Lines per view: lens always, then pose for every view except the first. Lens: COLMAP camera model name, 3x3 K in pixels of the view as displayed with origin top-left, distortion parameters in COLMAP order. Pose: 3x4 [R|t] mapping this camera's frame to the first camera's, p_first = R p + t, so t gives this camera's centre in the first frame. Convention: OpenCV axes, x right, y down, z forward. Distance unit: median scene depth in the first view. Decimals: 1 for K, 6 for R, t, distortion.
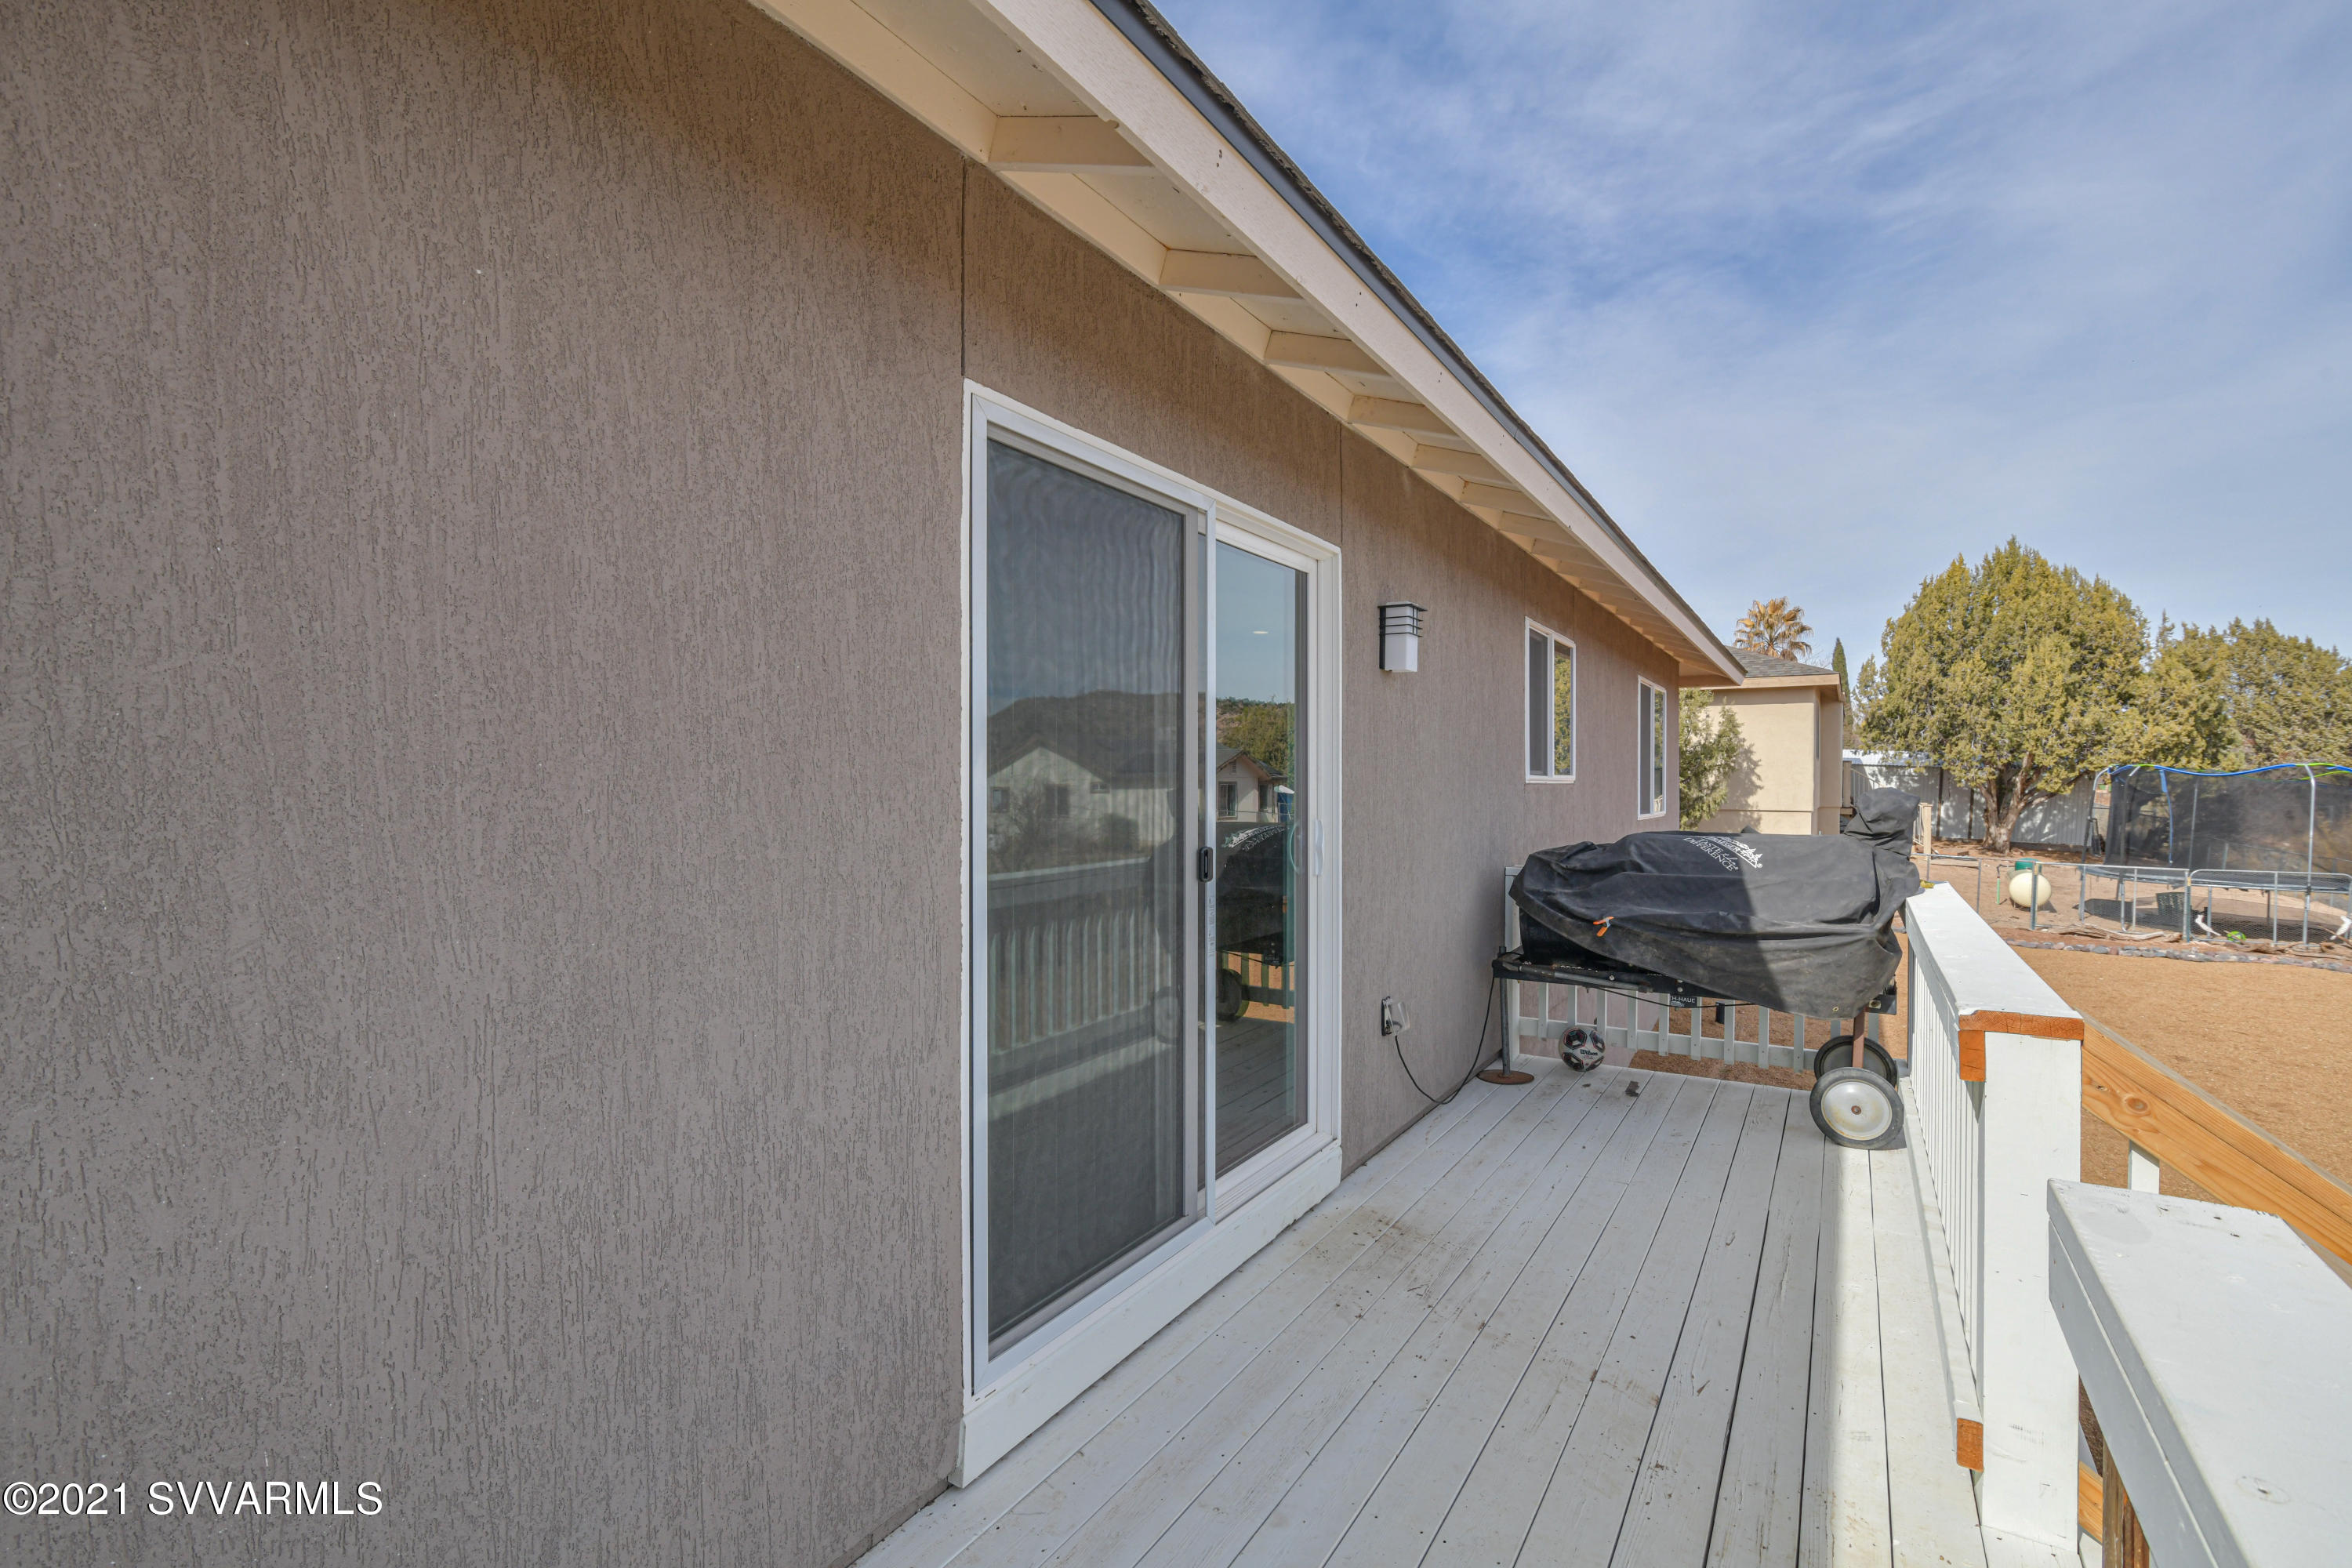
lens RADIAL K [[1063.0, 0, 1181.6], [0, 1063.0, 782.8], [0, 0, 1]] dist [-0.008957, 0.001147]
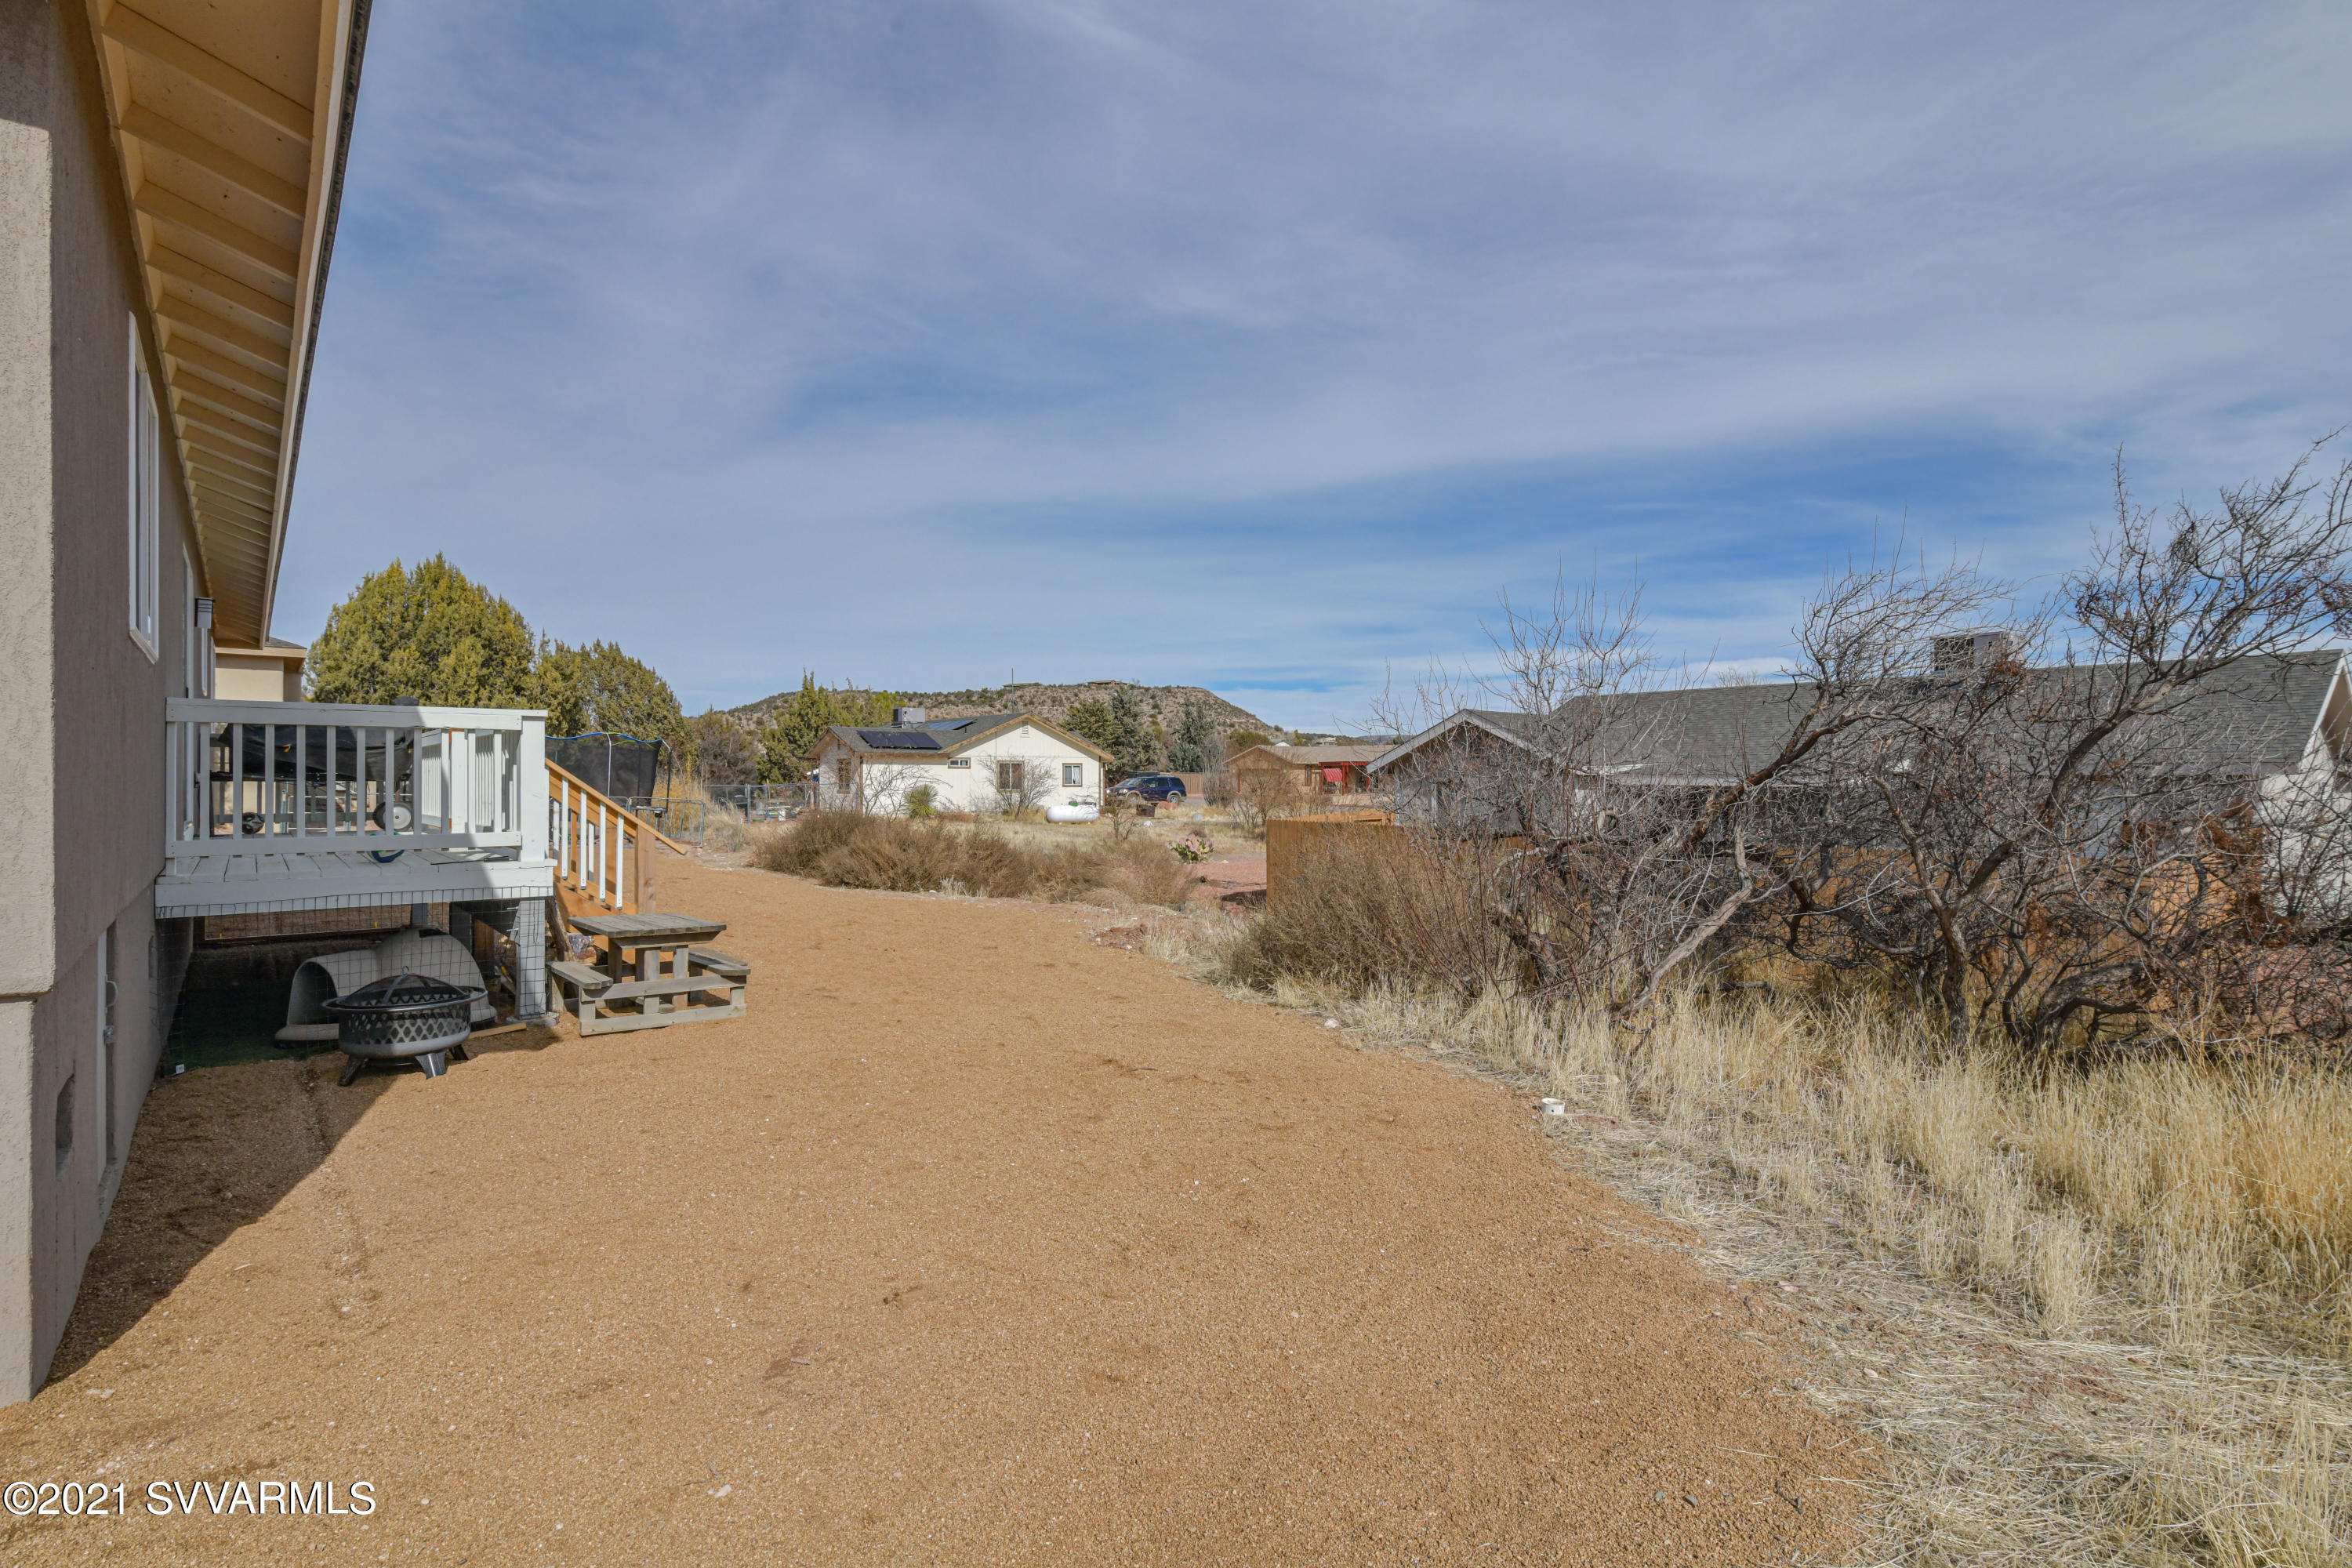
lens RADIAL K [[1144.3, 0, 1185.3], [0, 1144.3, 779.7], [0, 0, 1]] dist [-0.001169, 0.000101]
pose [[0.318135, 0.000284, 0.948045, -0.227610], [-0.000773, 1.000000, -0.000040, 0.034885], [-0.948045, -0.000720, 0.318135, -0.280604]]
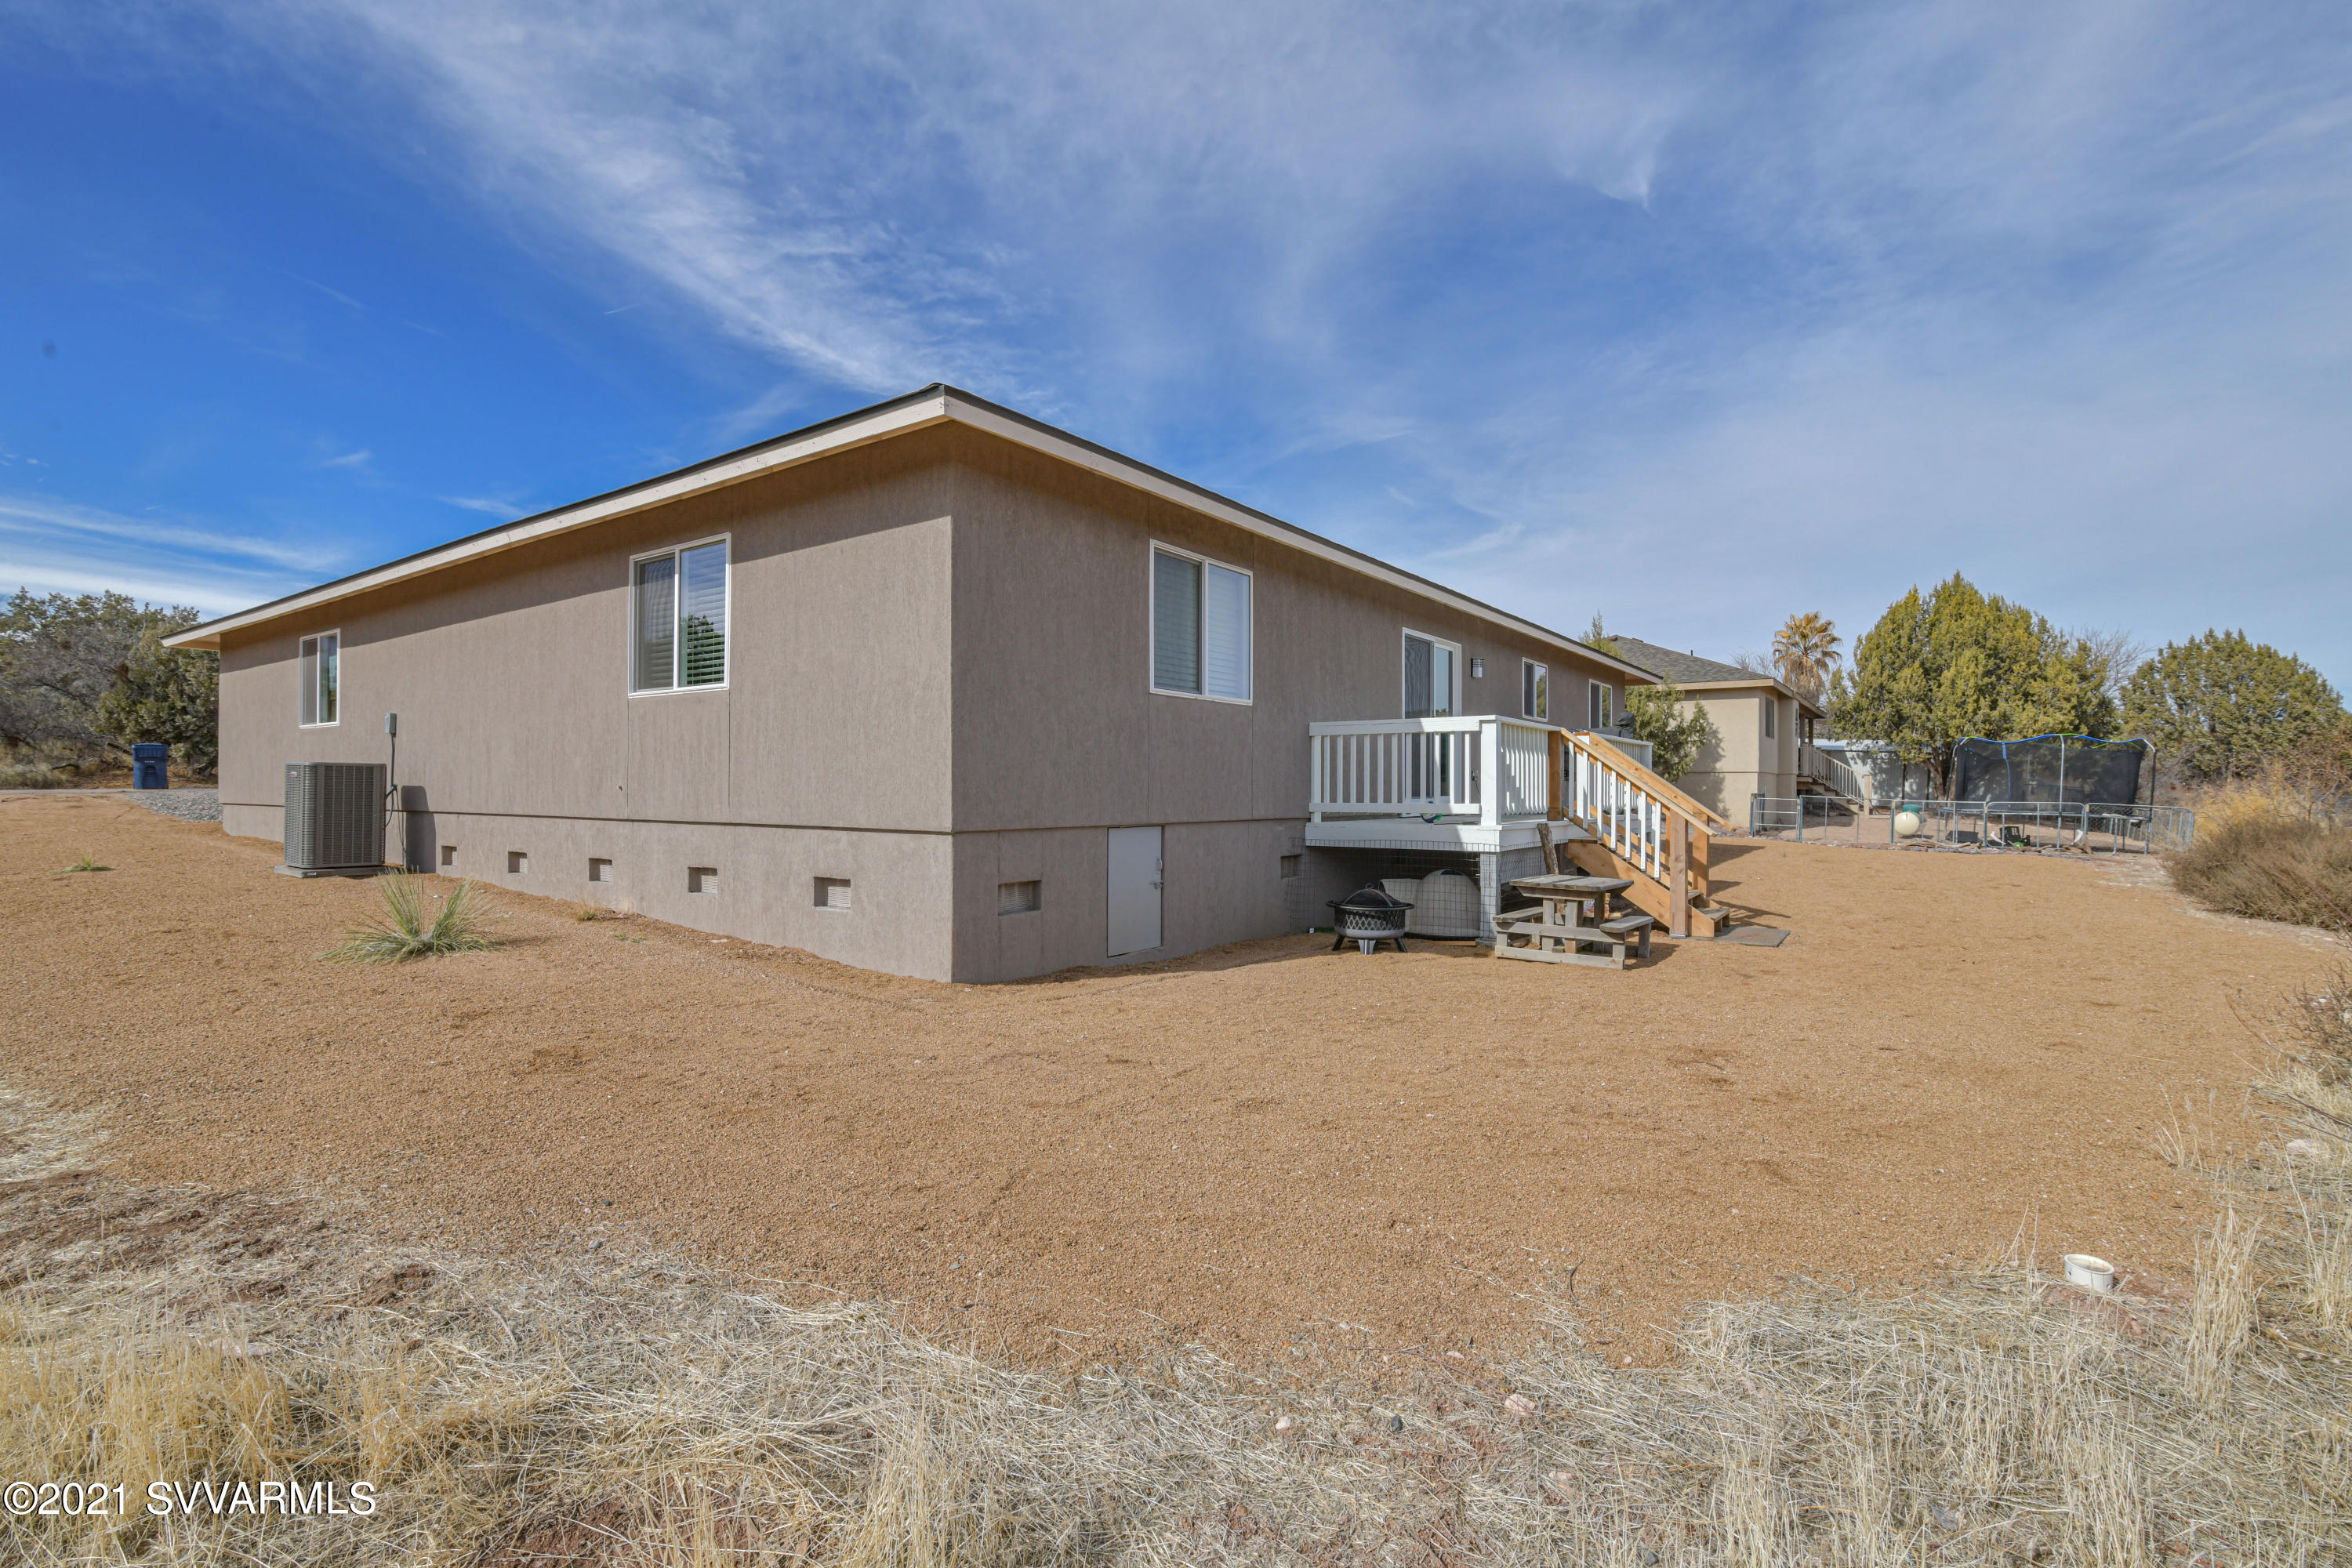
lens RADIAL K [[1063.0, 0, 1167.3], [0, 1063.0, 778.7], [0, 0, 1]] dist [-0.008957, 0.001147]
pose [[0.997360, 0.002295, -0.072574, -0.088371], [-0.003197, 0.999919, -0.012317, 0.044313], [0.072539, 0.012517, 0.997287, -0.407315]]
